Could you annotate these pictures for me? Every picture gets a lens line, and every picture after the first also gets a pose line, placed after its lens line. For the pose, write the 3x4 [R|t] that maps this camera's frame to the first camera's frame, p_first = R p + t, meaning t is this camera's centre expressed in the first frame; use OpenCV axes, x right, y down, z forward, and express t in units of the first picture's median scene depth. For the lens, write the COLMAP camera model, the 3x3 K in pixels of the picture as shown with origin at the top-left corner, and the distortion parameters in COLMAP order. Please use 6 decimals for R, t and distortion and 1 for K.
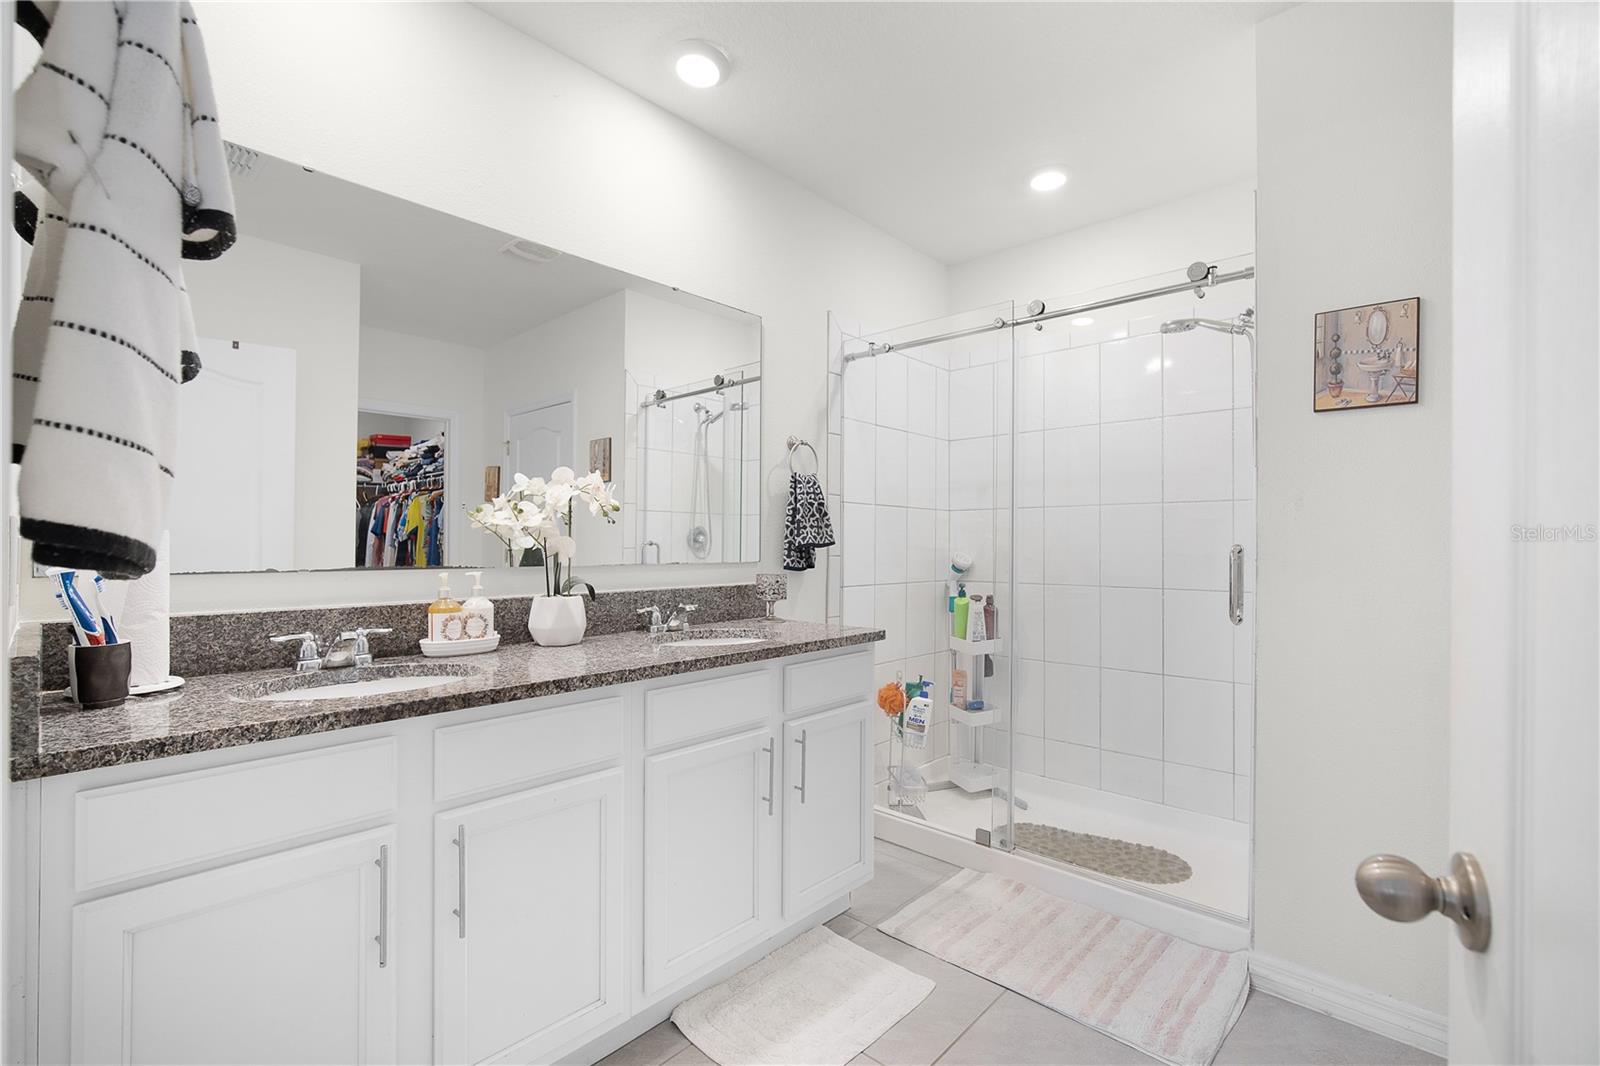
lens RADIAL K [[705.7, 0, 782.0], [0, 705.7, 543.7], [0, 0, 1]] dist [-0.013767, 0.004549]
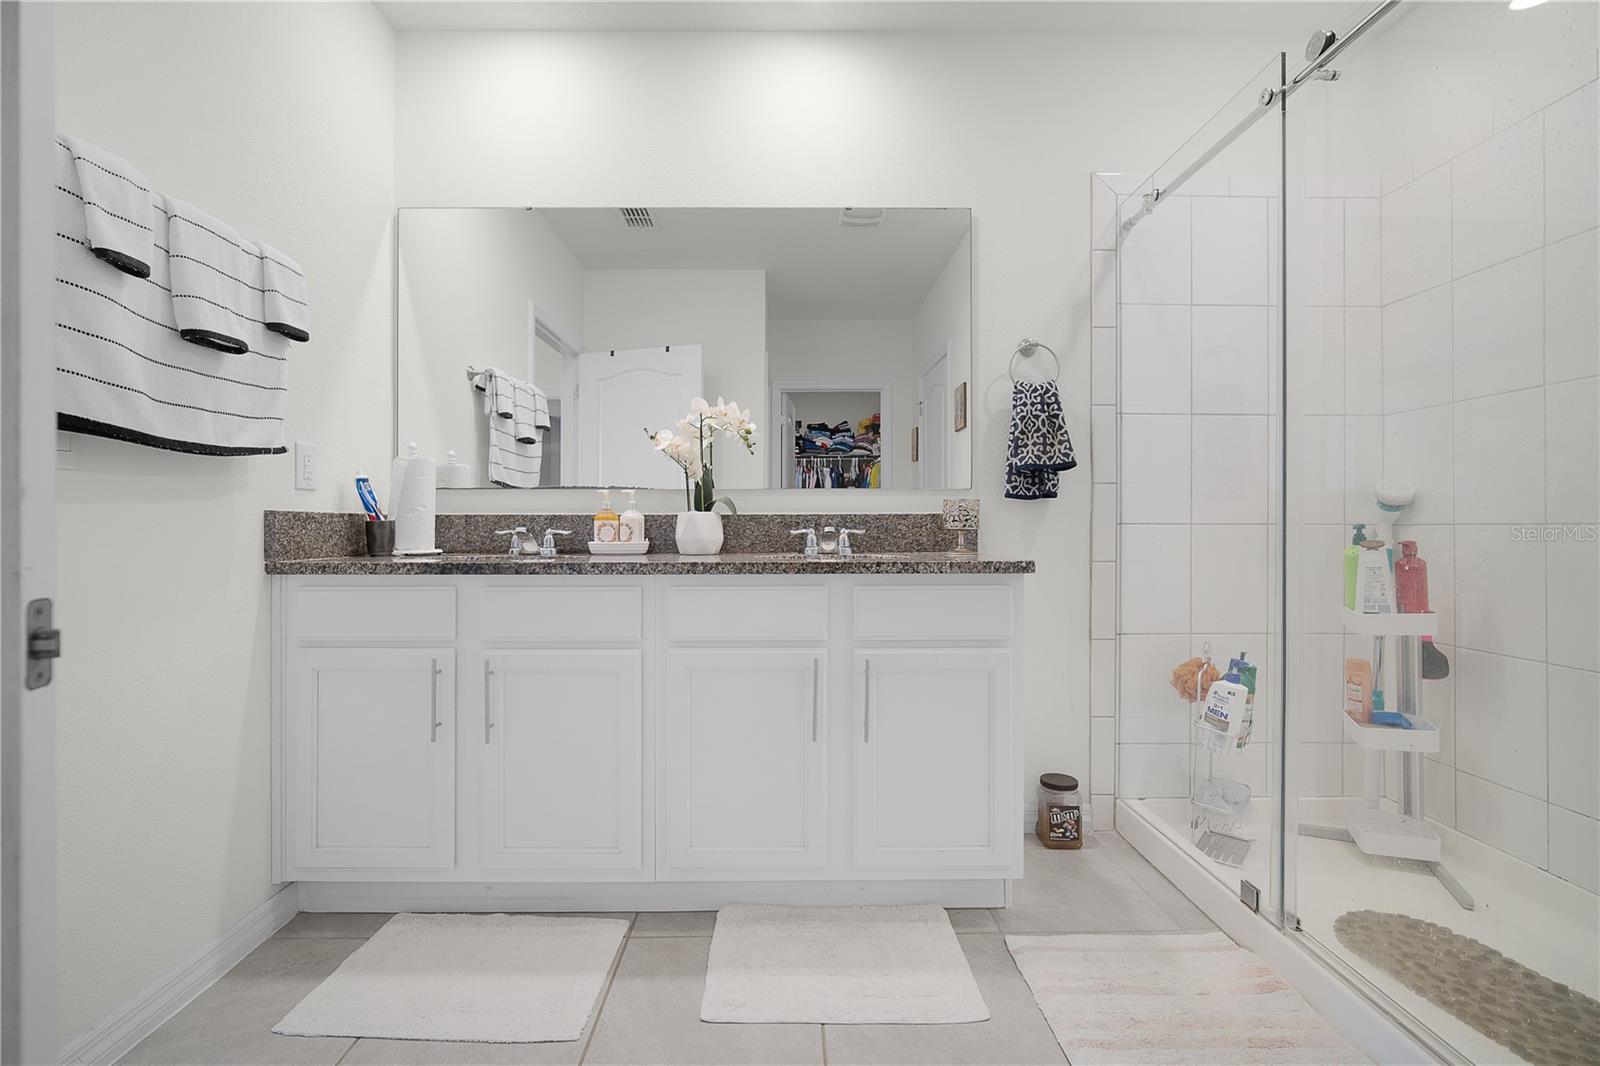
lens RADIAL K [[712.1, 0, 792.4], [0, 712.1, 524.4], [0, 0, 1]] dist [-0.009921, 0.001704]
pose [[0.690447, -0.003384, -0.723375, 0.534853], [0.003802, 0.999992, -0.001048, 0.082874], [0.723373, -0.002027, 0.690454, 0.275278]]
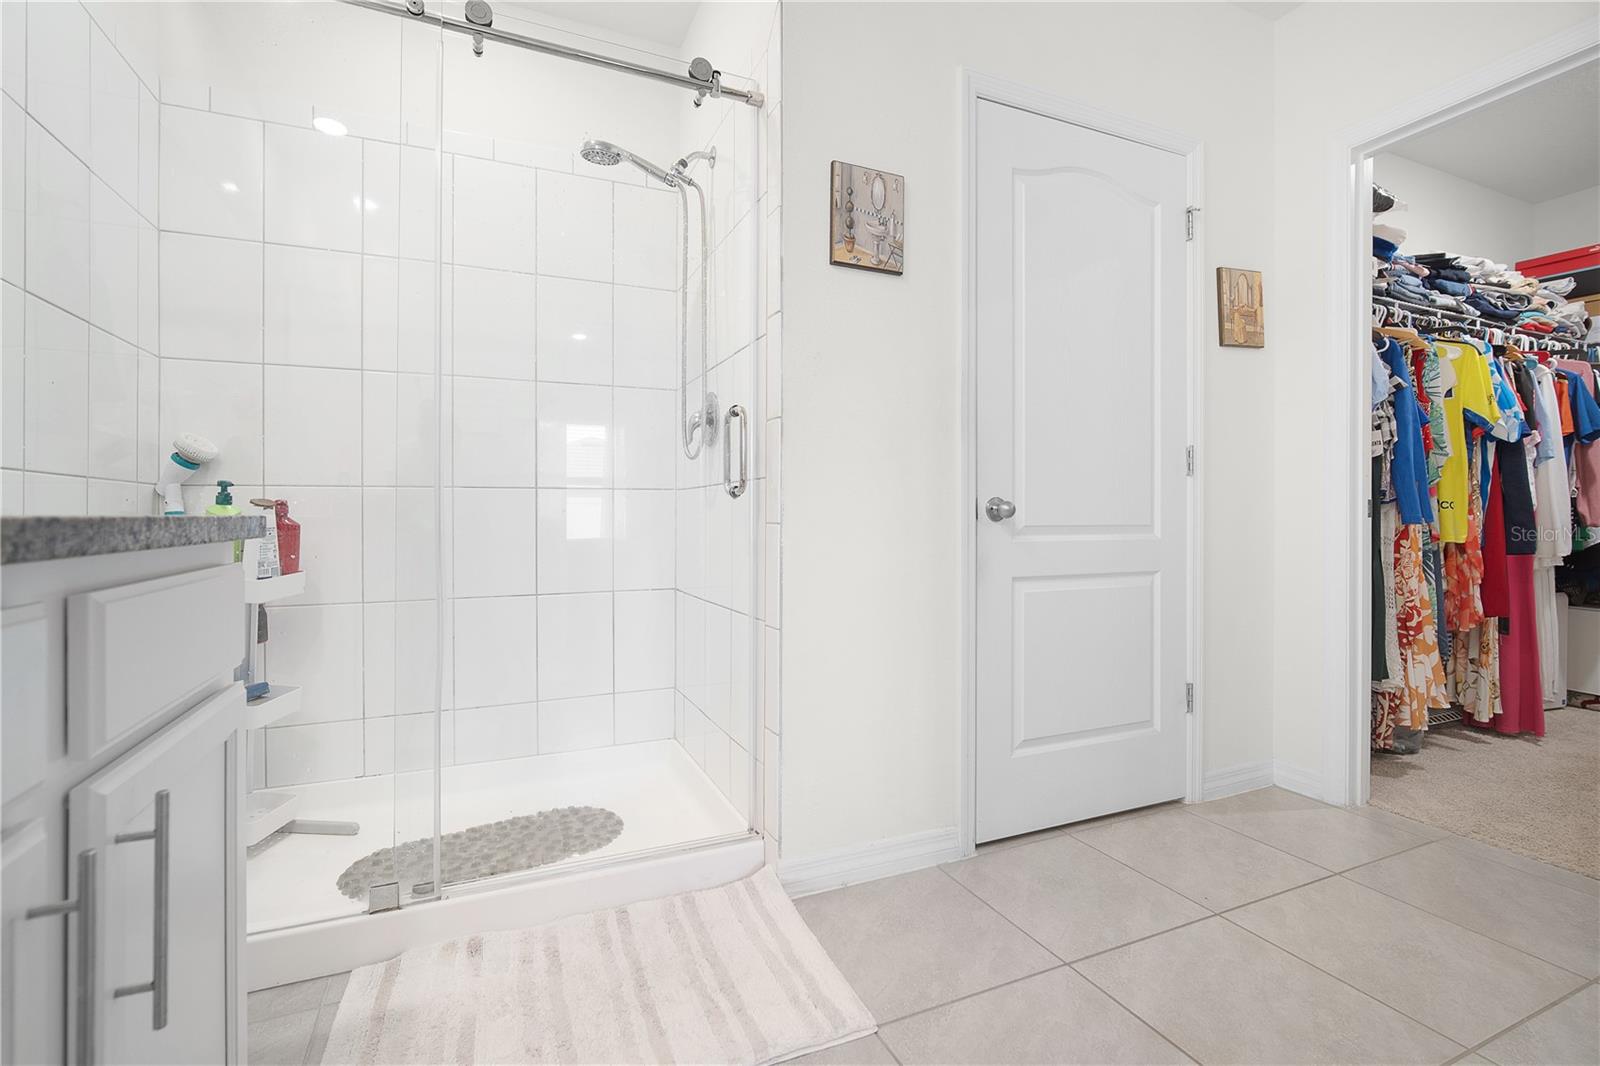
lens RADIAL K [[712.1, 0, 792.4], [0, 712.1, 524.4], [0, 0, 1]] dist [-0.009921, 0.001704]
pose [[0.389826, -0.010413, 0.920830, -0.122841], [-0.000500, 0.999934, 0.011519, 0.125310], [-0.920888, -0.004951, 0.389795, 0.542136]]
